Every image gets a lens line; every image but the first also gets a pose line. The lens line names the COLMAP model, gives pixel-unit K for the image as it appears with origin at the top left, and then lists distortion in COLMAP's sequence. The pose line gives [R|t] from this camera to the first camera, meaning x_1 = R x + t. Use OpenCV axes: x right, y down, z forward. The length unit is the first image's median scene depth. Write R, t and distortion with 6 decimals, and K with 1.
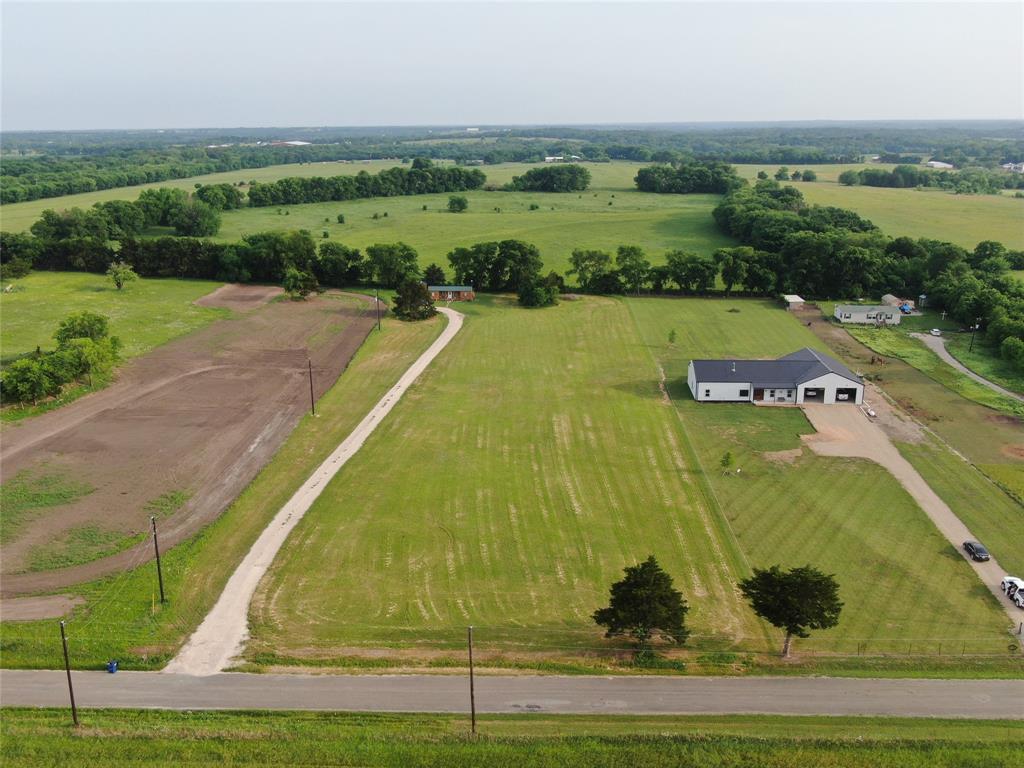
lens RADIAL K [[914.3, 0, 512.0], [0, 914.3, 384.0], [0, 0, 1]] dist [-0.003876, 0.005925]
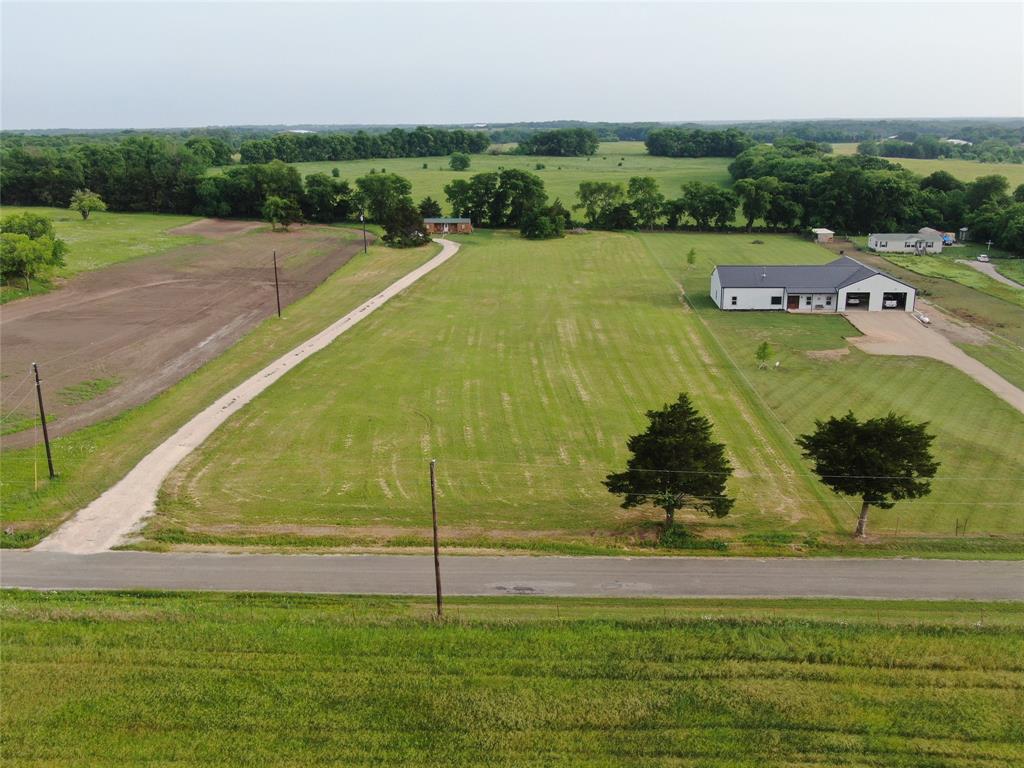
lens RADIAL K [[914.3, 0, 512.0], [0, 914.3, 384.0], [0, 0, 1]] dist [-0.003876, 0.005925]
pose [[0.999957, -0.000551, -0.009288, 0.013461], [0.000544, 1.000000, -0.000729, 0.122534], [0.009289, 0.000724, 0.999957, 0.172115]]
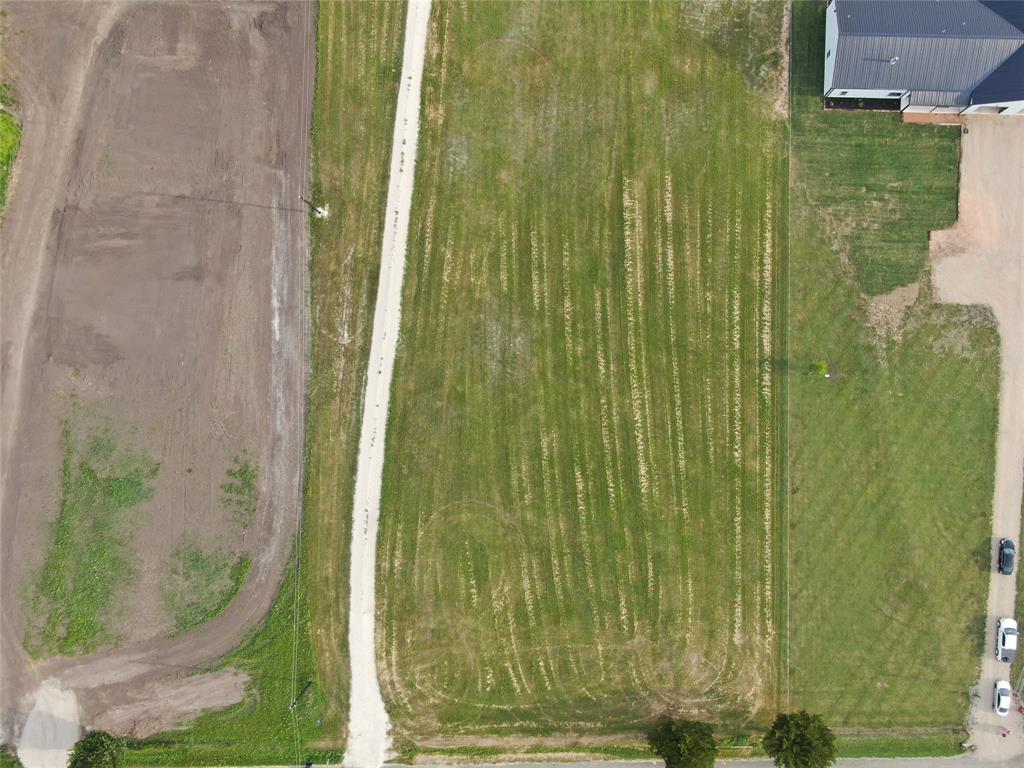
lens RADIAL K [[914.3, 0, 512.0], [0, 914.3, 384.0], [0, 0, 1]] dist [-0.003876, 0.005925]
pose [[0.999095, -0.024693, -0.034627, -0.035307], [0.040295, 0.289168, 0.956430, -0.841037], [-0.013604, -0.956960, 0.289901, 0.788885]]
